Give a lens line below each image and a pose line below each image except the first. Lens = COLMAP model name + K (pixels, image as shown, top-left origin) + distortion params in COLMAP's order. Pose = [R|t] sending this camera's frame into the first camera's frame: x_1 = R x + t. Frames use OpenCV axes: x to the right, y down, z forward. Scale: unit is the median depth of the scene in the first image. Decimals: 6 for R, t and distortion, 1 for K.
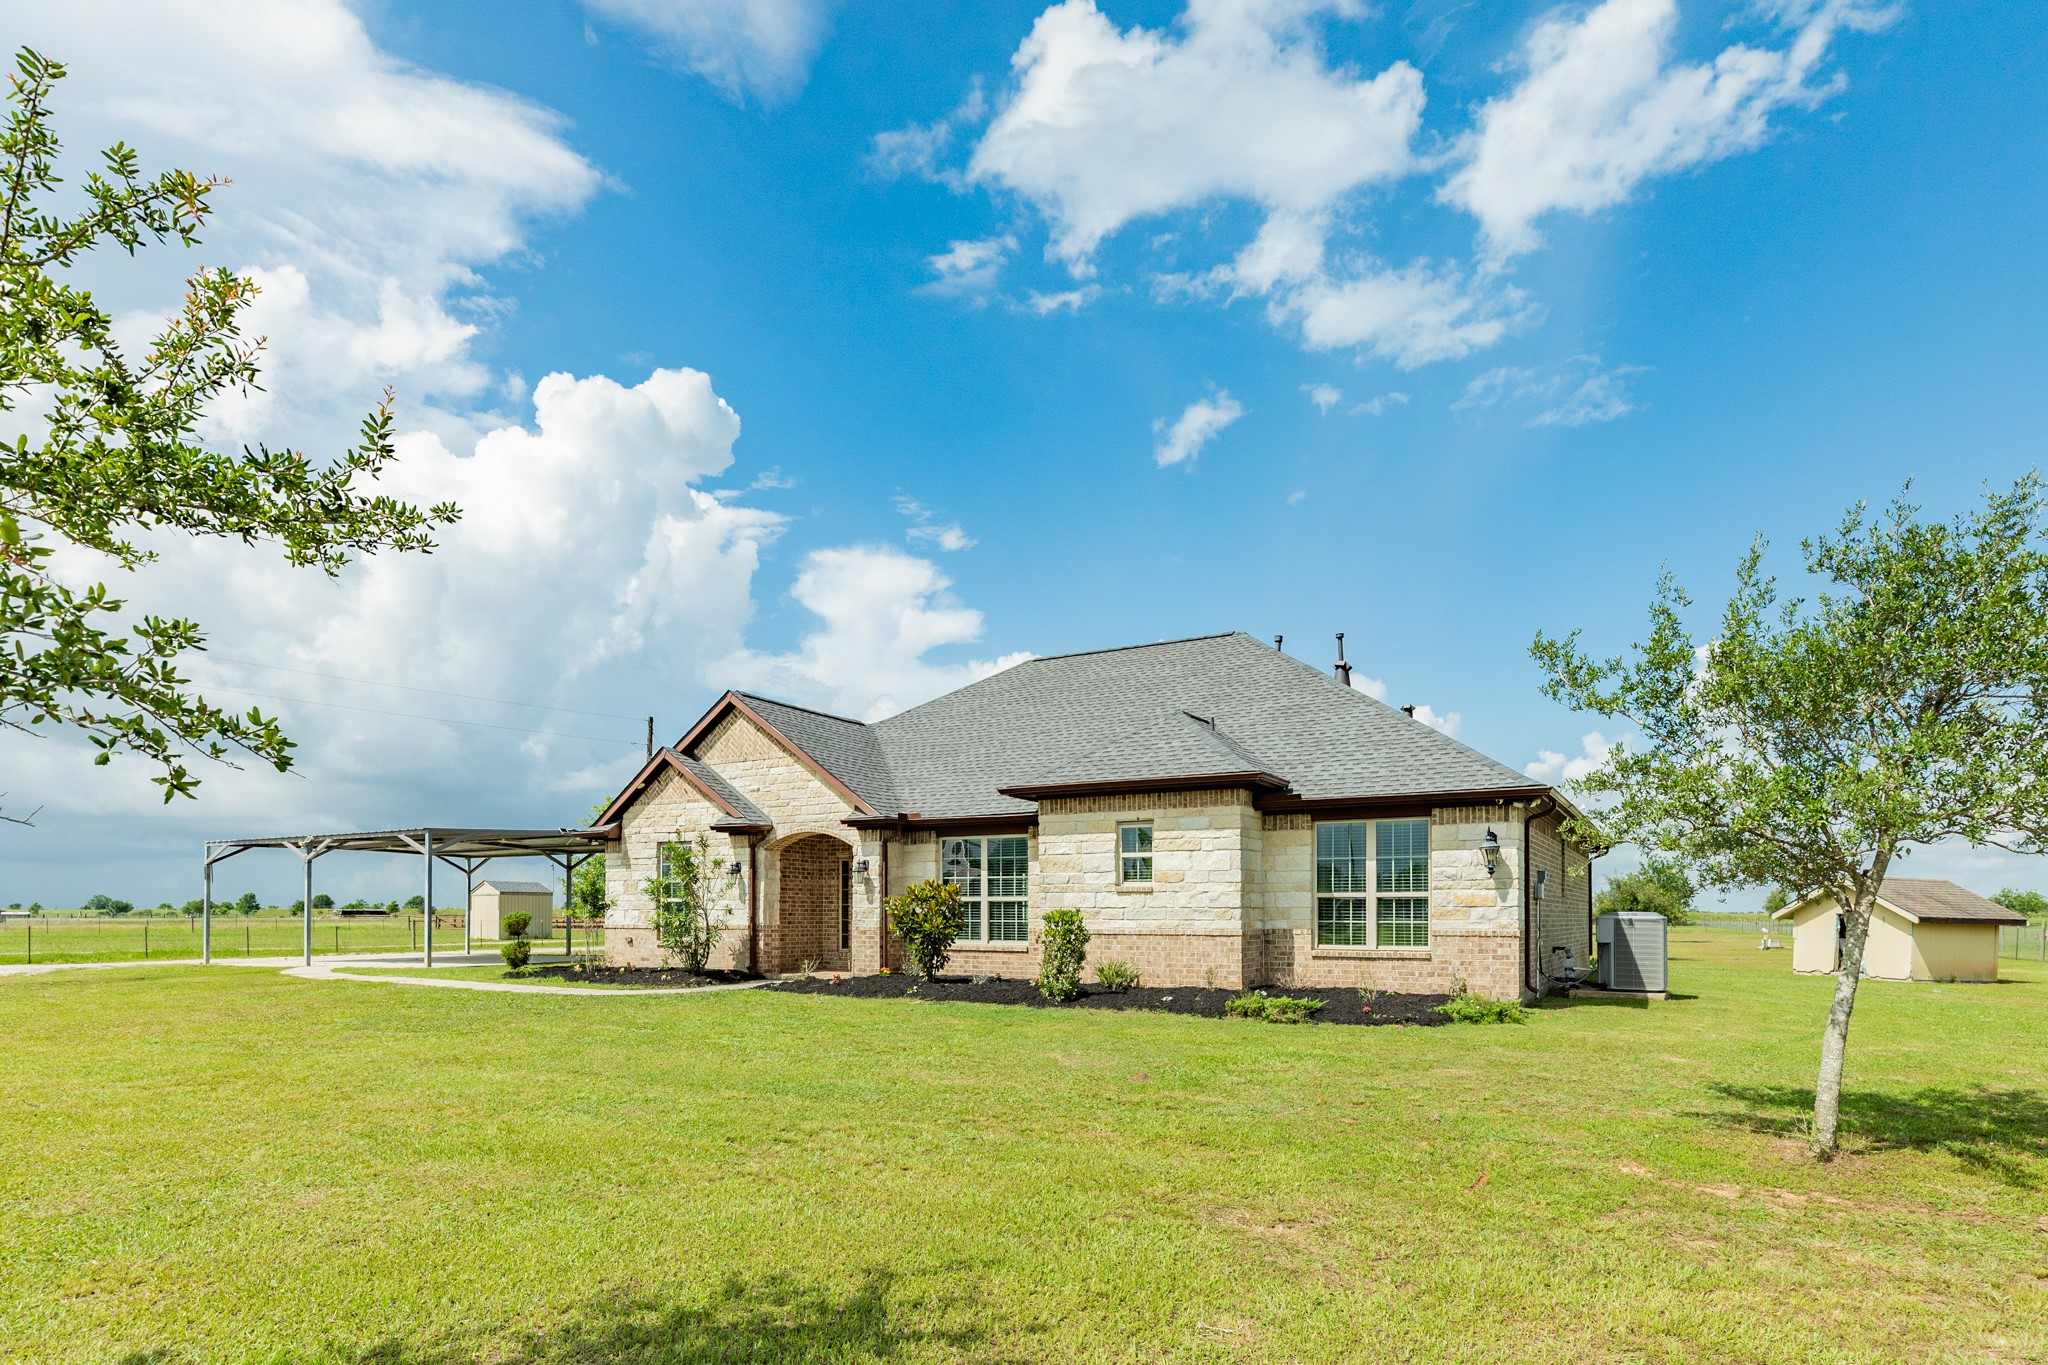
lens RADIAL K [[1117.5, 0, 1021.9], [0, 1117.5, 898.2], [0, 0, 1]] dist [-0.002870, -0.000349]
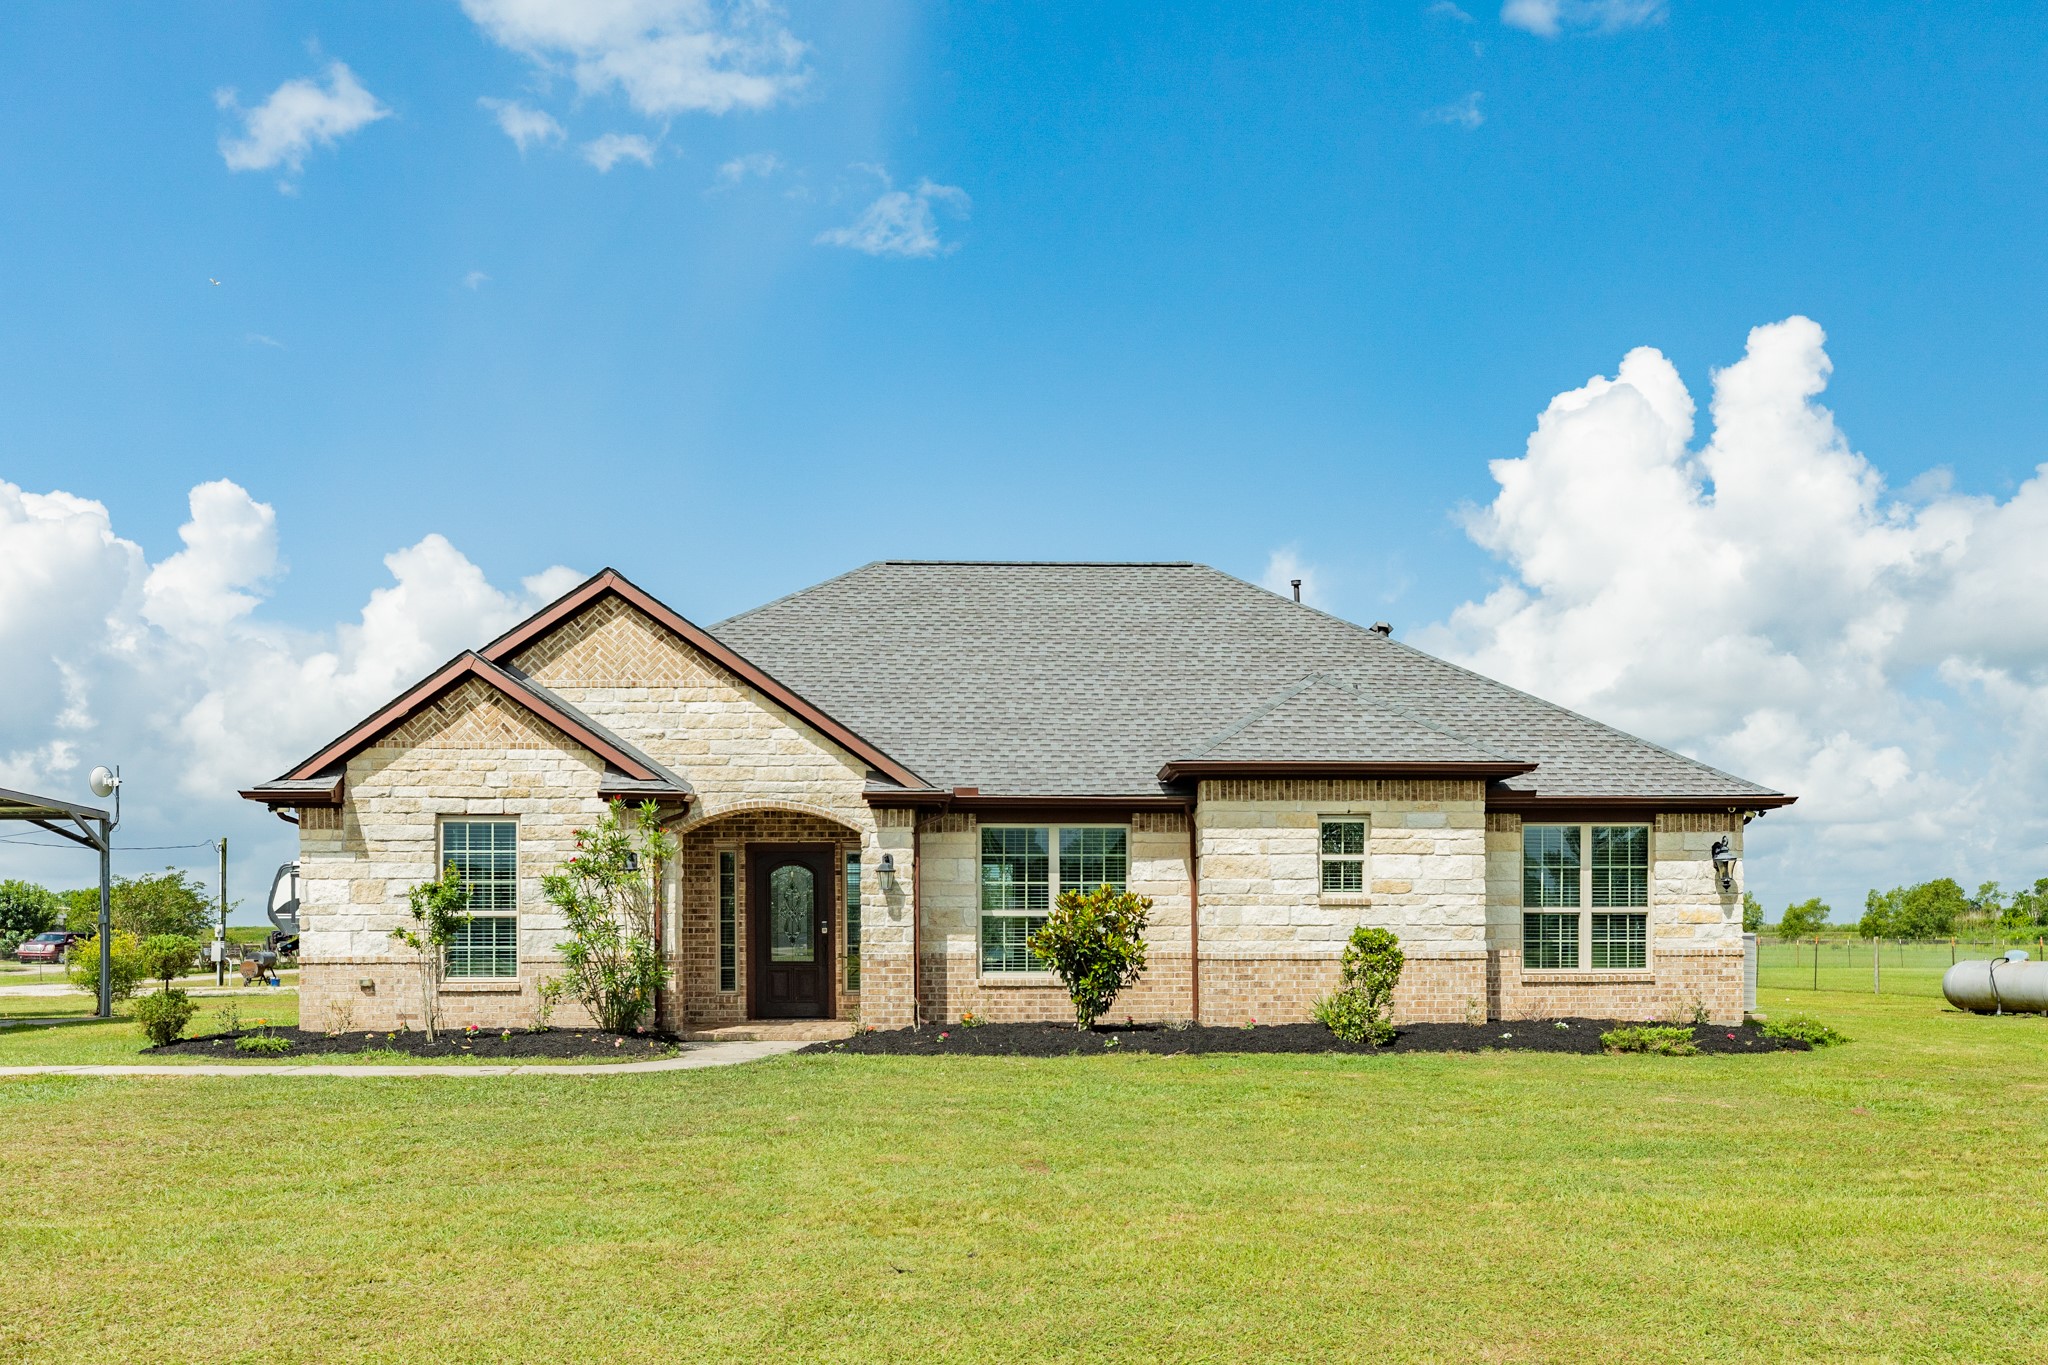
lens RADIAL K [[1735.0, 0, 1026.2], [0, 1735.0, 917.6], [0, 0, 1]] dist [0.000688, -0.005163]
pose [[0.833864, -0.000394, 0.551970, -0.709805], [-0.003191, 0.999980, 0.005534, -0.002695], [-0.551961, -0.006376, 0.833846, 0.104373]]
